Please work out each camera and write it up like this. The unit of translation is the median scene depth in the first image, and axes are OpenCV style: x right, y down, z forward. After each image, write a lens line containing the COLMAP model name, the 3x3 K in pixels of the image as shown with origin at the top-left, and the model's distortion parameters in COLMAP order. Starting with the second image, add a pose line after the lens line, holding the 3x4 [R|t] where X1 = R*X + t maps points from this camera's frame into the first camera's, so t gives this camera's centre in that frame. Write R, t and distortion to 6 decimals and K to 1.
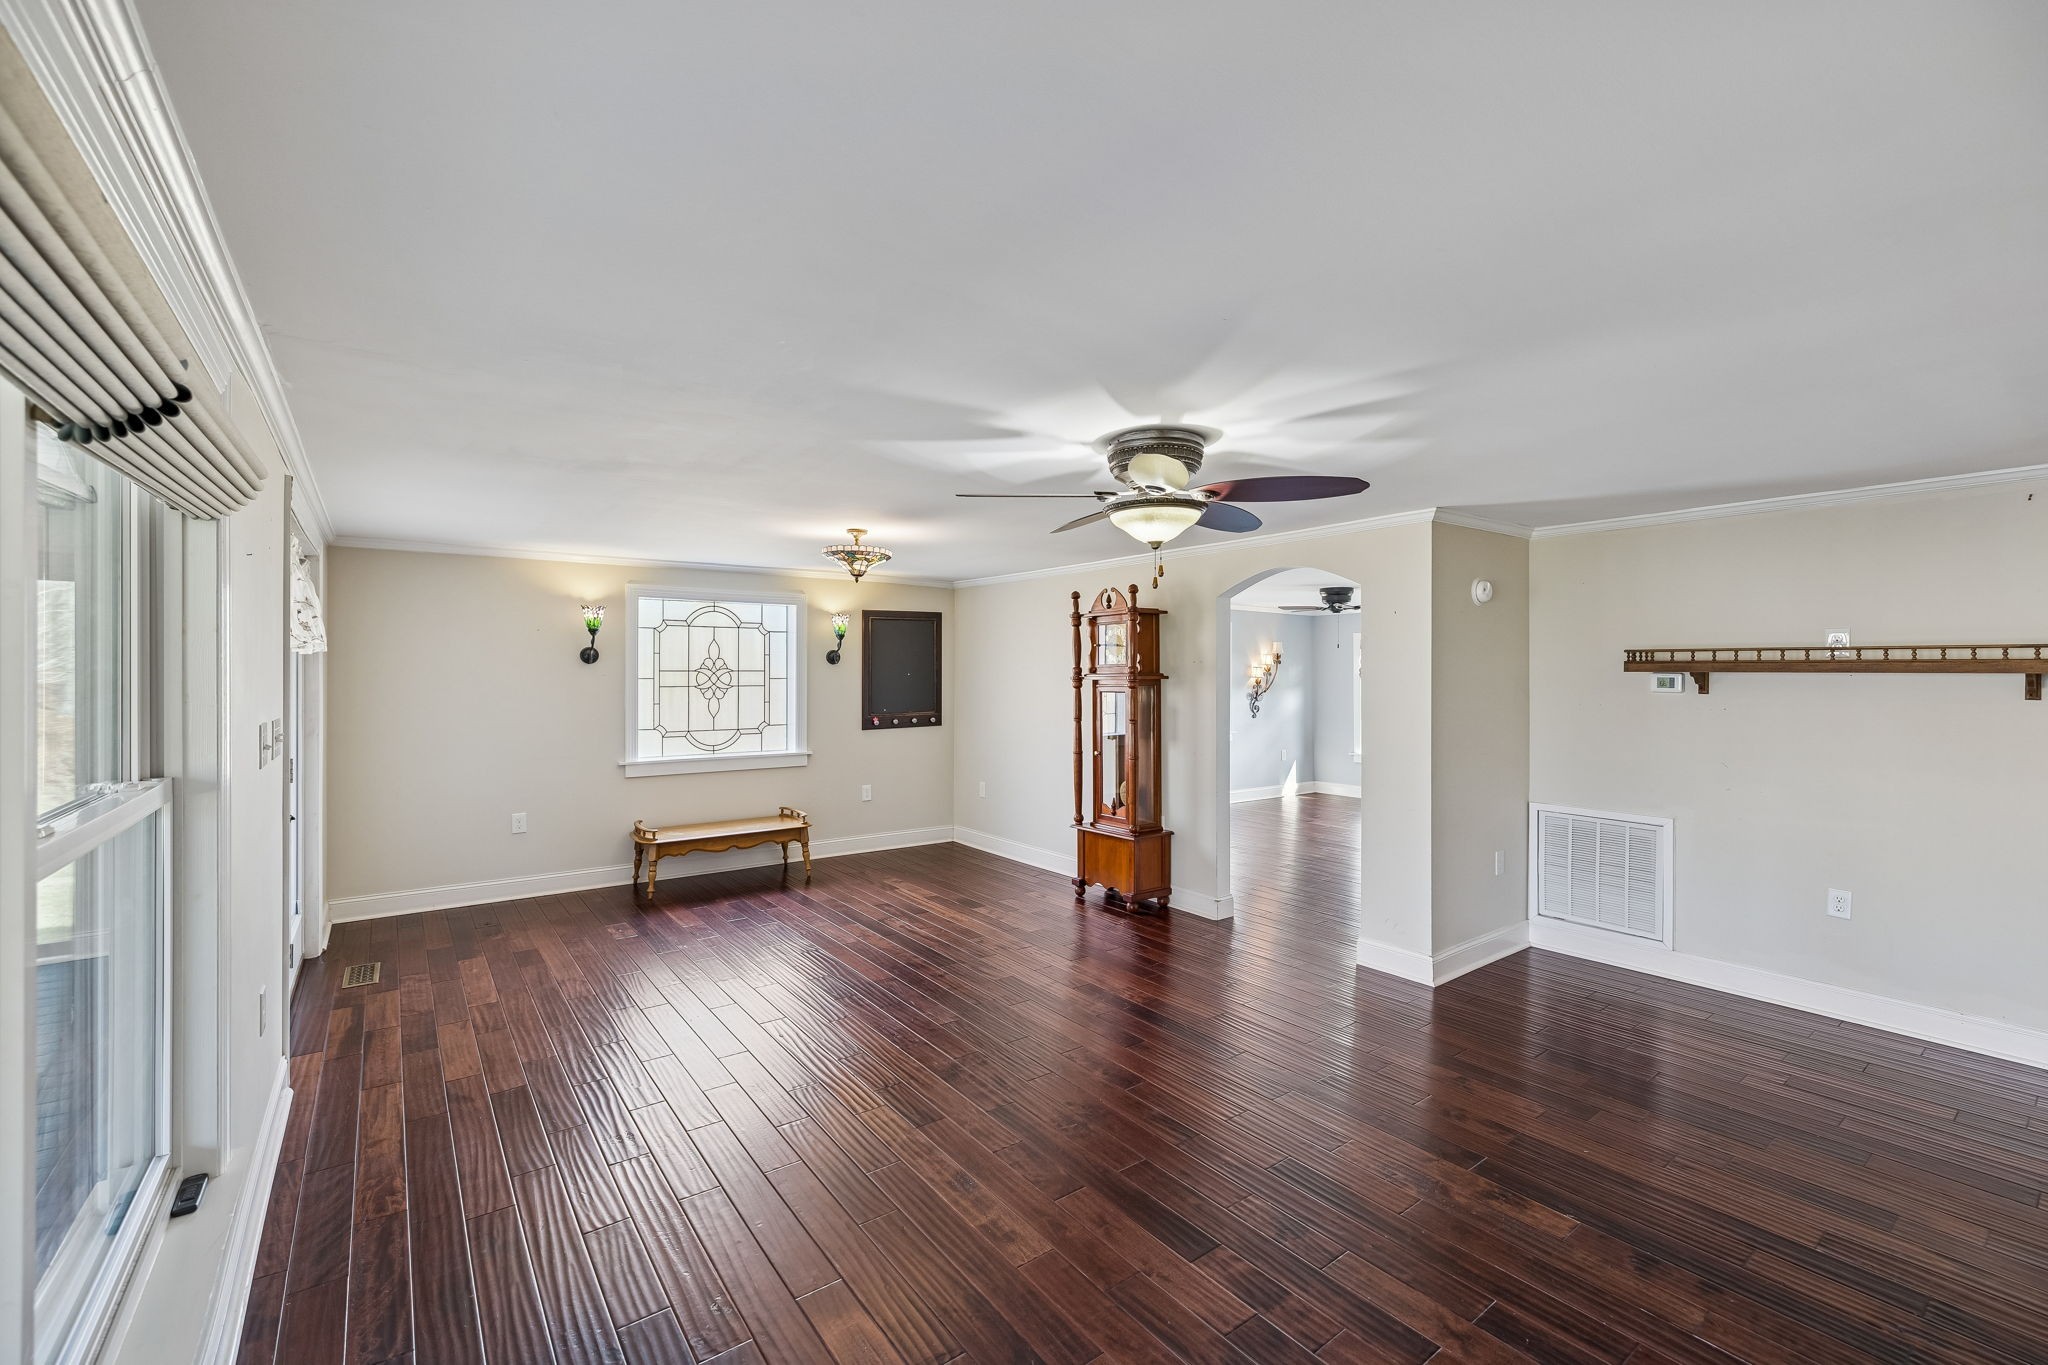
lens RADIAL K [[856.2, 0, 1015.3], [0, 856.2, 678.3], [0, 0, 1]] dist [0.000213, 0.000267]
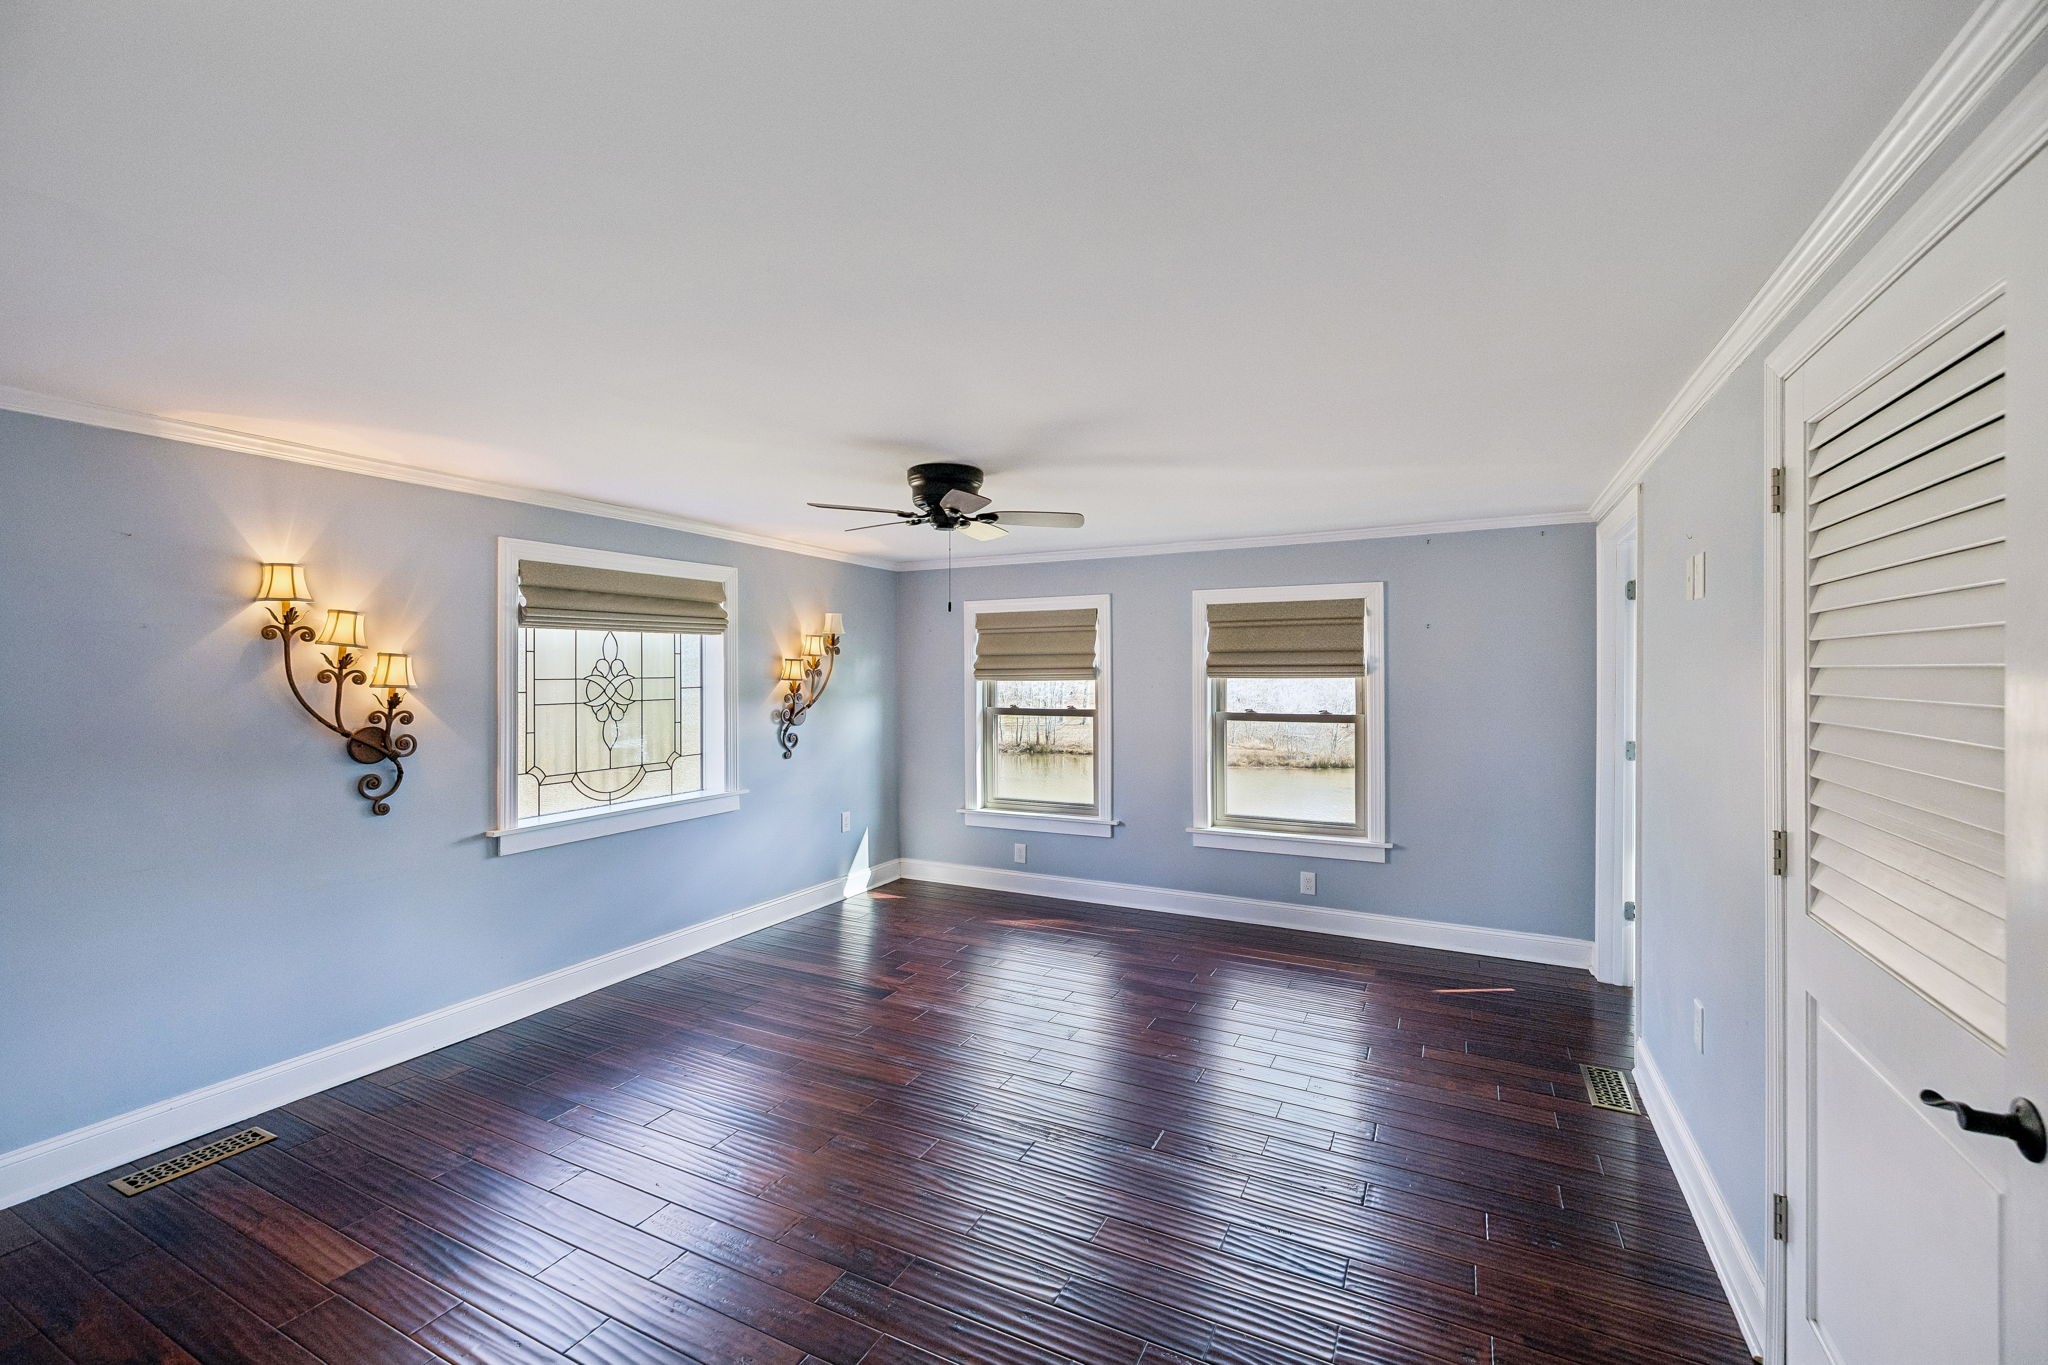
lens RADIAL K [[856.2, 0, 1016.1], [0, 856.2, 674.7], [0, 0, 1]] dist [0.000213, 0.000267]
pose [[0.891161, -0.004638, 0.453663, 0.166702], [0.006991, 0.999969, -0.003511, -0.001016], [-0.453633, 0.006300, 0.891166, 0.474406]]
